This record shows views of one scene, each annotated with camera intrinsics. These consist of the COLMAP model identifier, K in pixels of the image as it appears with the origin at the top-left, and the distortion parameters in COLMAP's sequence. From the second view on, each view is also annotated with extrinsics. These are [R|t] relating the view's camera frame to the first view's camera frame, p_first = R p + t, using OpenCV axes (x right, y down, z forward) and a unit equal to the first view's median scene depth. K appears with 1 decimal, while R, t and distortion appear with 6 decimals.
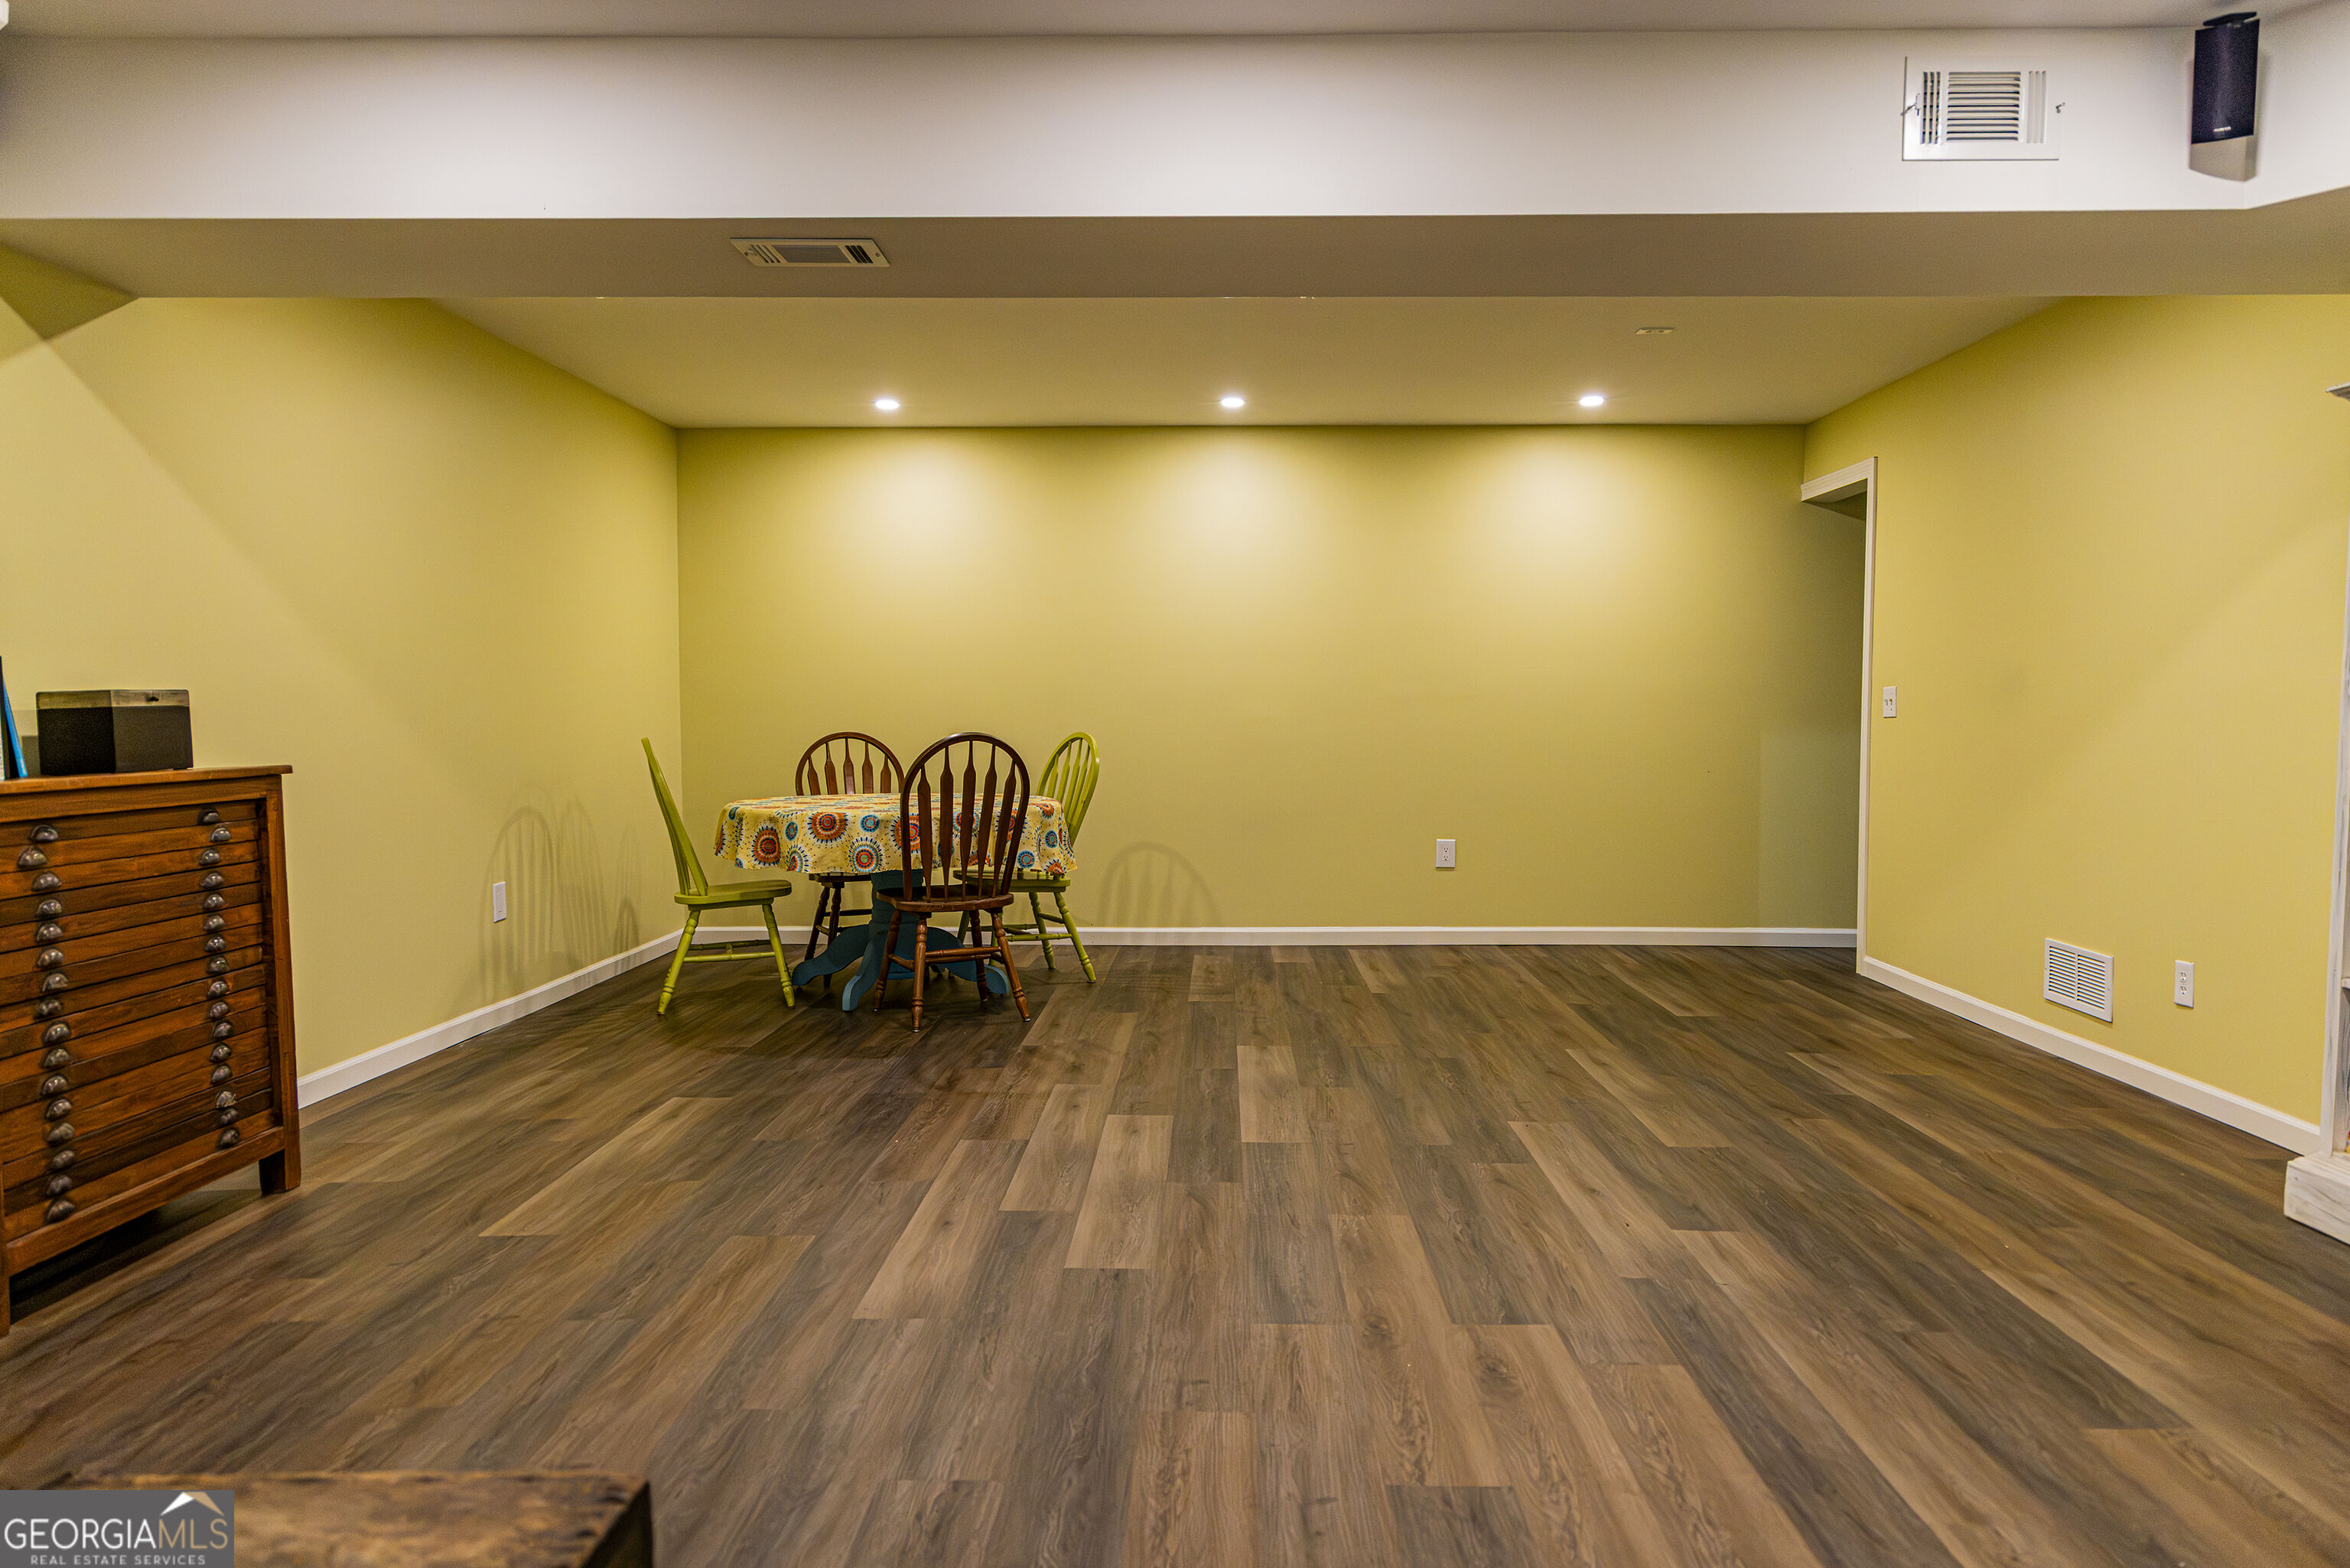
lens RADIAL K [[1638.7, 0, 1181.0], [0, 1638.7, 782.3], [0, 0, 1]] dist [0.026105, -0.008526]
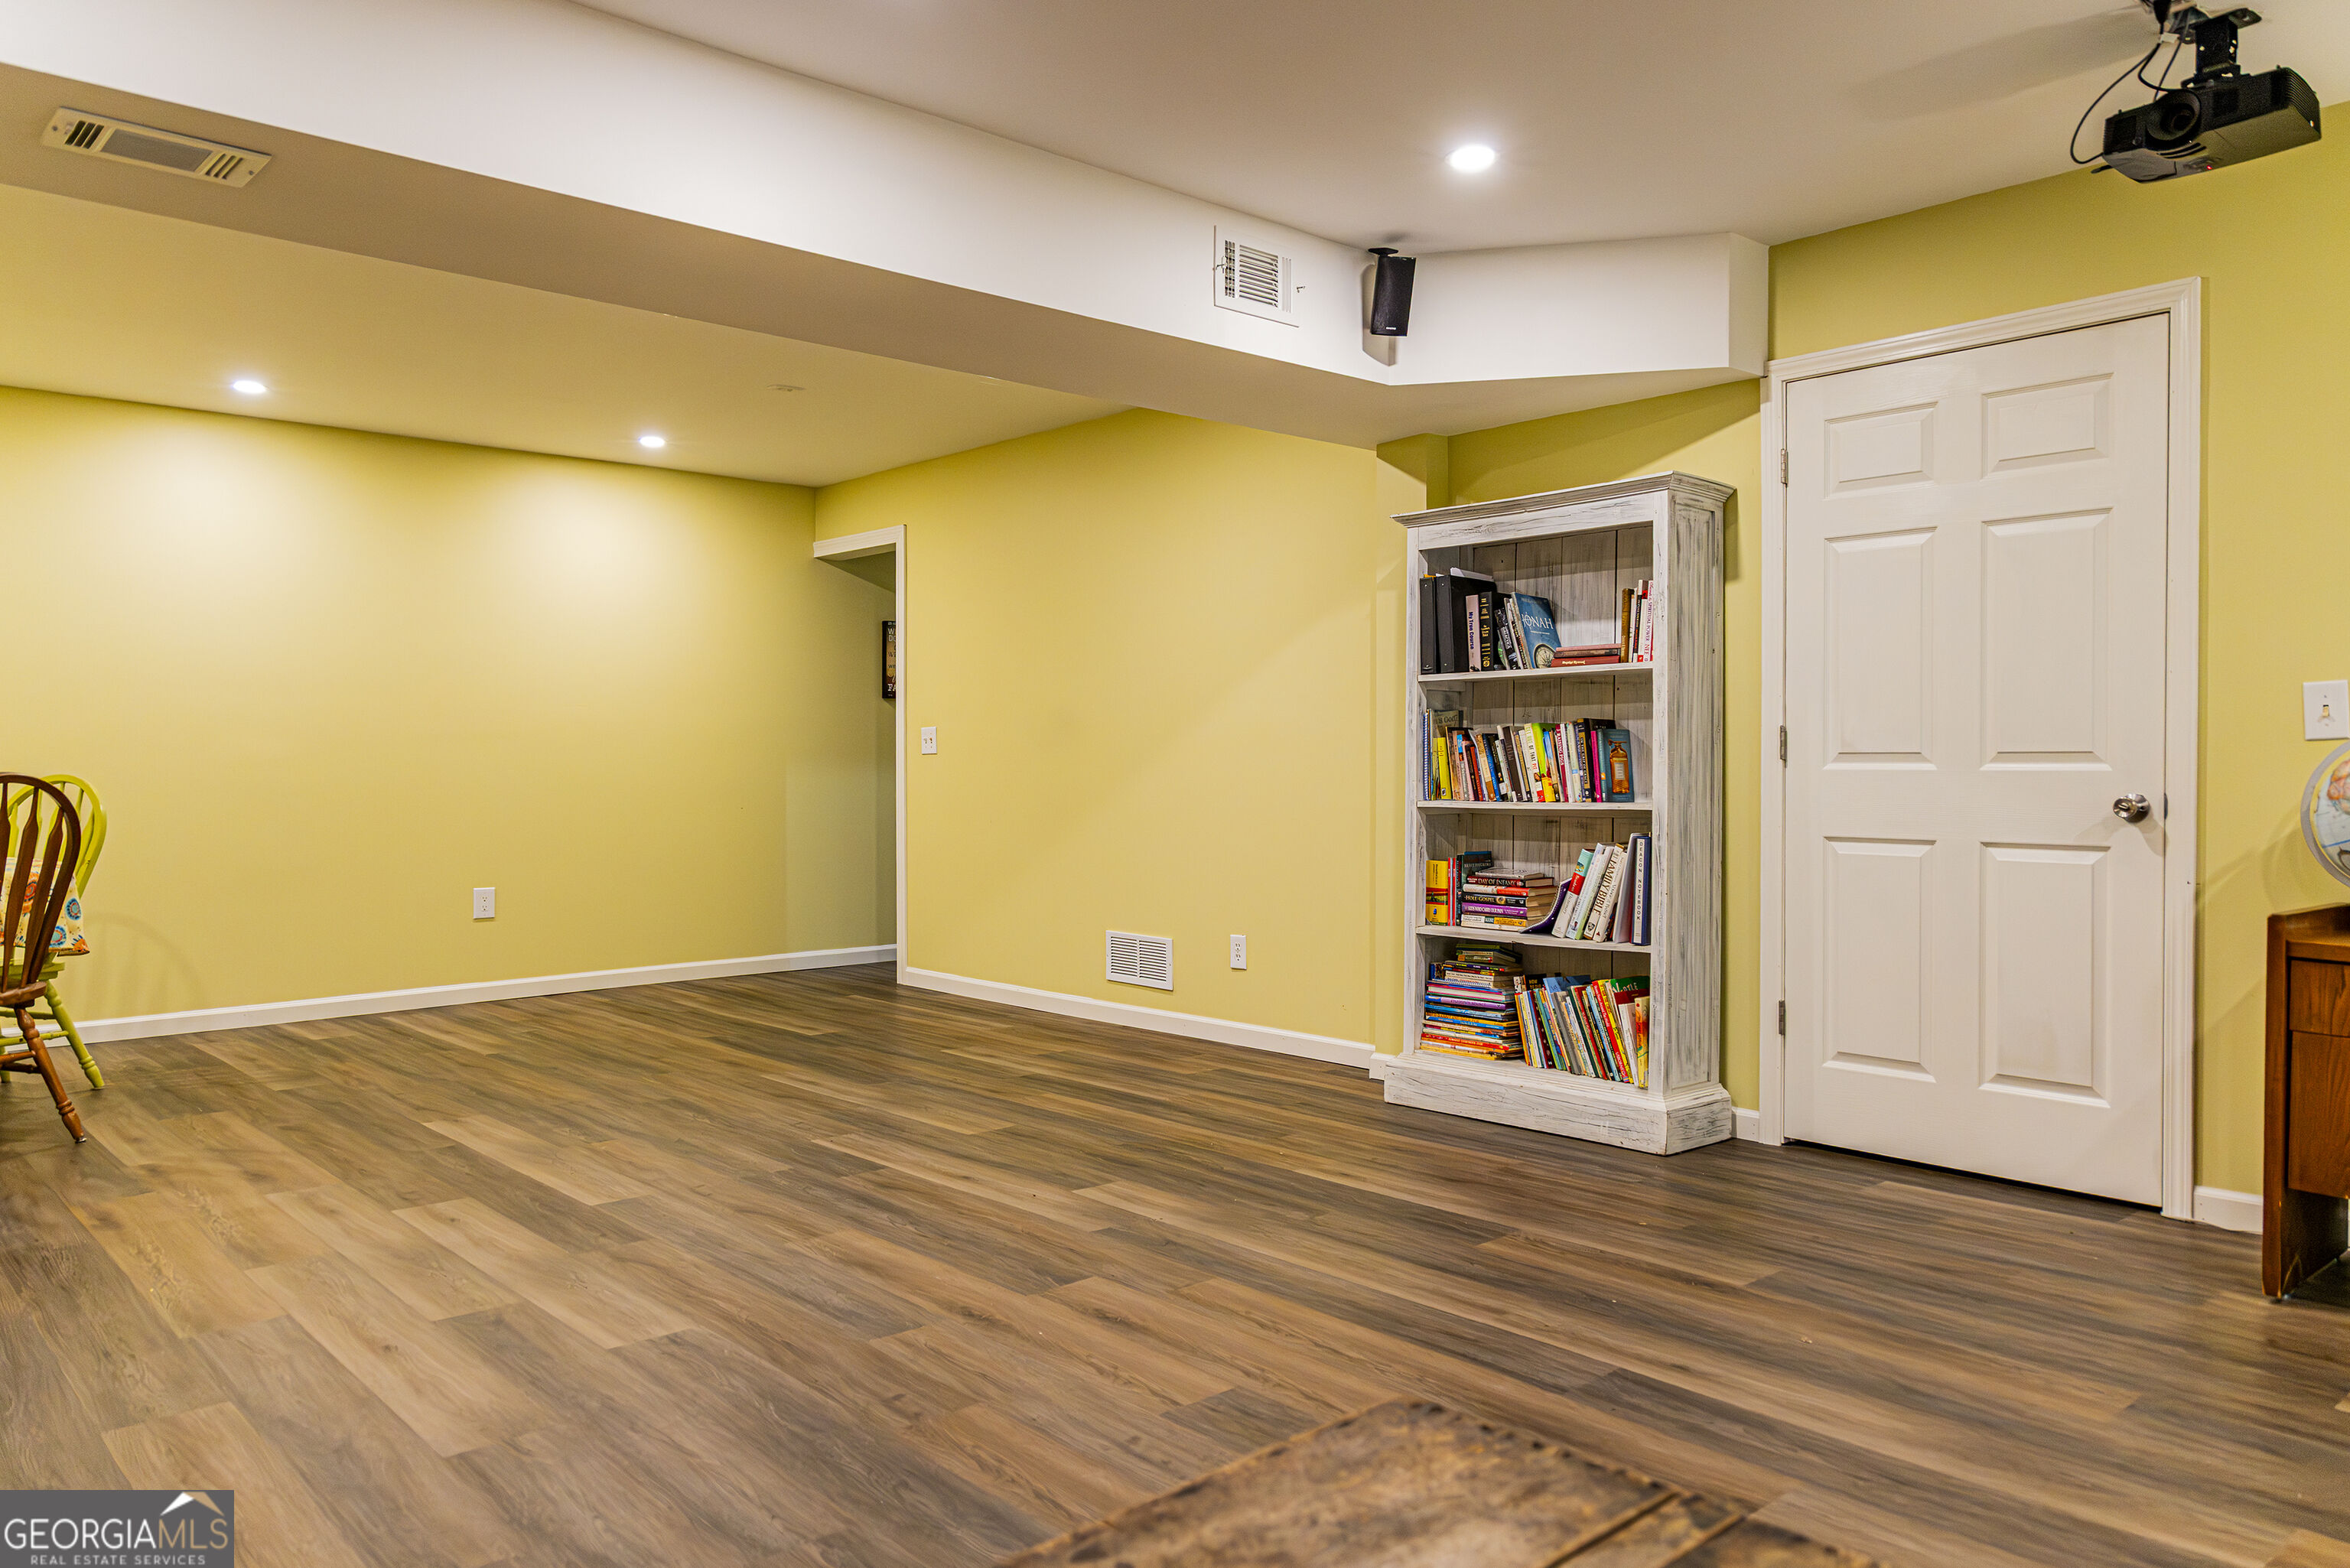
lens RADIAL K [[1638.7, 0, 1183.4], [0, 1638.7, 778.6], [0, 0, 1]] dist [0.026105, -0.008526]
pose [[0.728273, -0.011885, 0.685184, -0.409096], [0.034187, 0.999235, -0.019005, 0.009315], [-0.684434, 0.037265, 0.728122, 0.100536]]
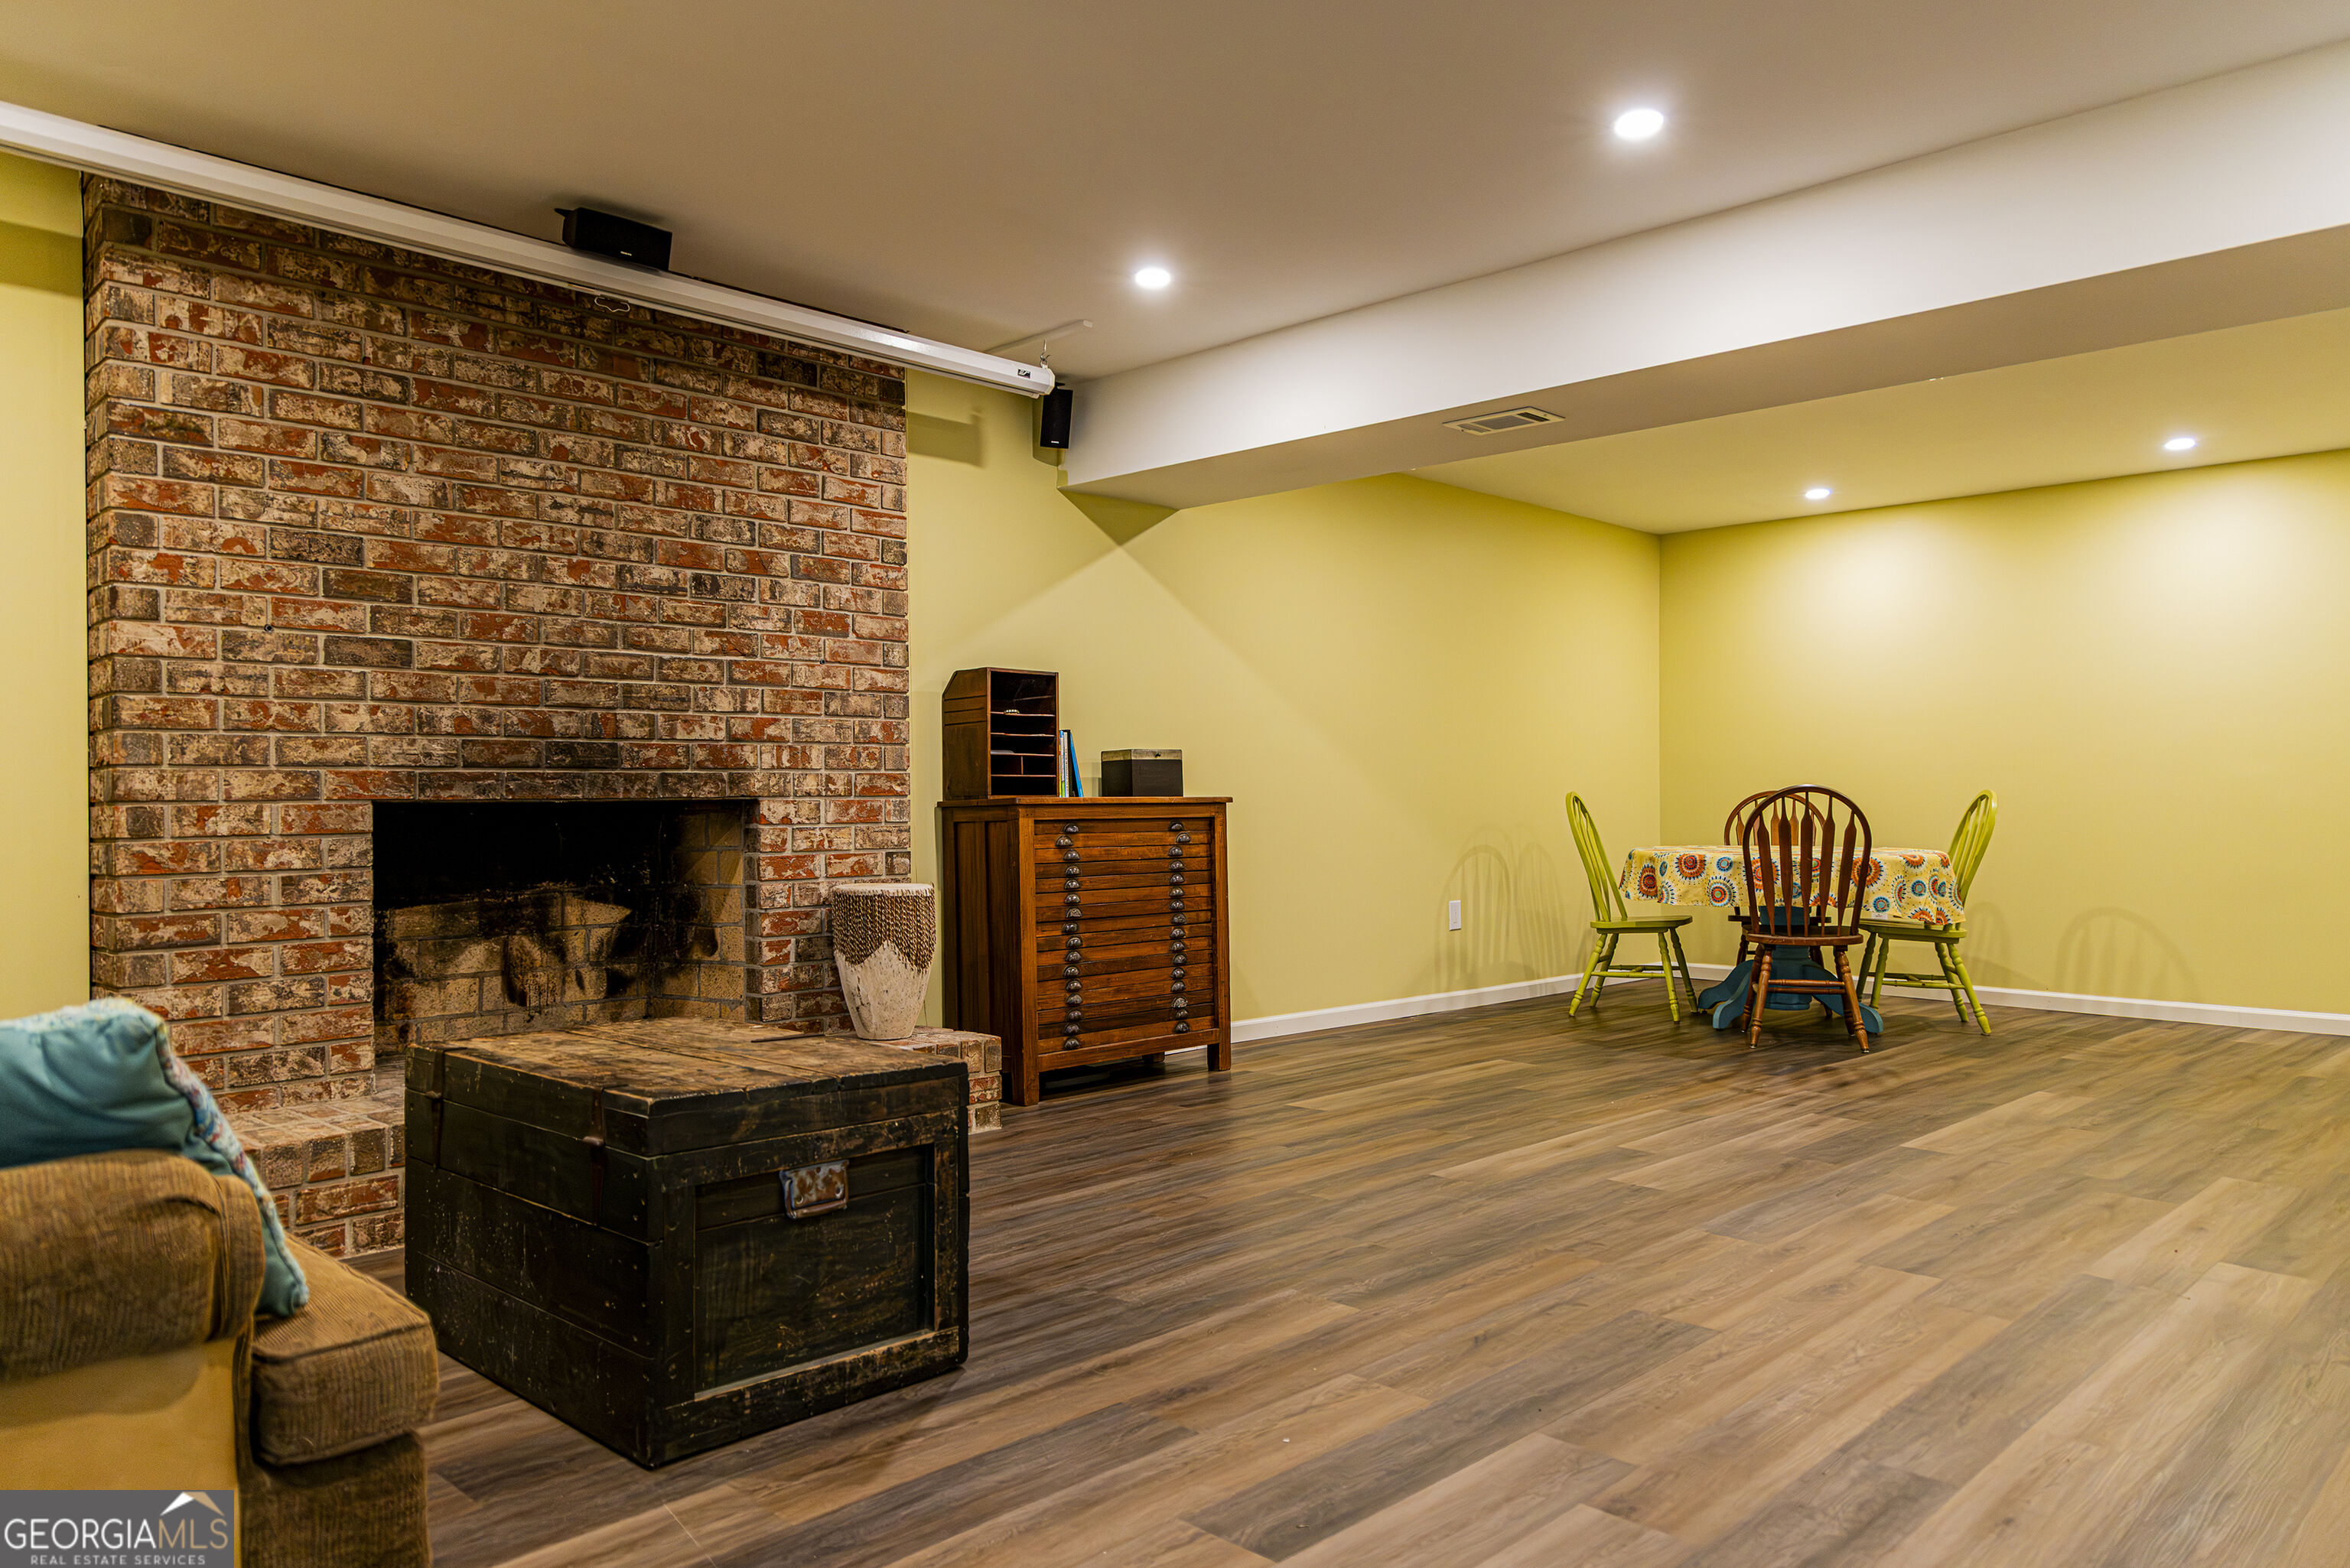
lens RADIAL K [[1638.7, 0, 1182.4], [0, 1638.7, 790.2], [0, 0, 1]] dist [0.026105, -0.008526]
pose [[0.729091, 0.000002, -0.684417, 0.506771], [-0.032622, 0.998864, -0.034748, 0.040207], [0.683639, 0.047662, 0.728263, -0.165374]]
